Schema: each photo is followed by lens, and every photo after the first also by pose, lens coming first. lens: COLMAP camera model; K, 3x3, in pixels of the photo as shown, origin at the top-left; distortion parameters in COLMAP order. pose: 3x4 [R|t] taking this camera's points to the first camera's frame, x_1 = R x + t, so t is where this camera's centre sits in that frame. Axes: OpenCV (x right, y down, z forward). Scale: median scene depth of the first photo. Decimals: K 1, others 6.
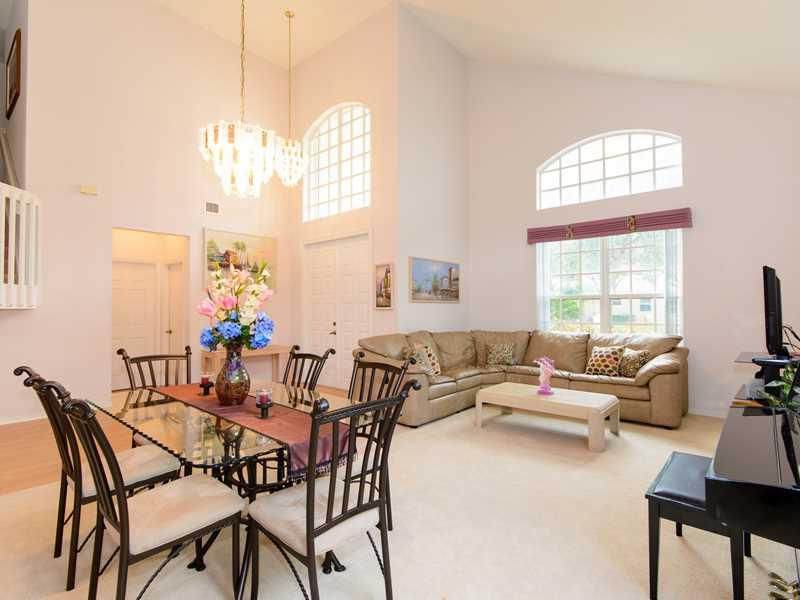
lens RADIAL K [[418.9, 0, 400.0], [0, 418.9, 300.0], [0, 0, 1]] dist [-0.000451, 0.000049]
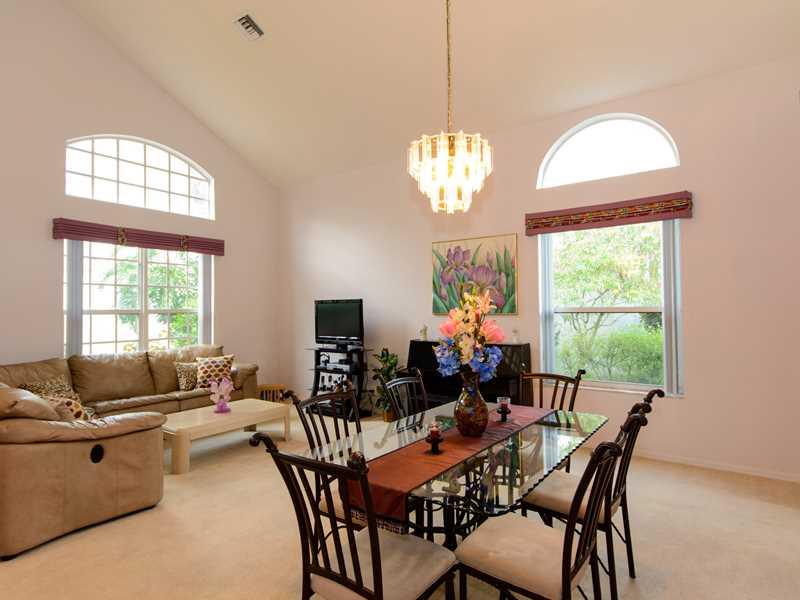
lens RADIAL K [[432.2, 0, 400.0], [0, 432.2, 300.0], [0, 0, 1]] dist [0.012100, -0.000960]
pose [[-0.112453, 0.020877, 0.993438, -0.587237], [-0.009570, 0.999710, -0.022092, -0.015579], [-0.993611, -0.011991, -0.112221, 0.558667]]
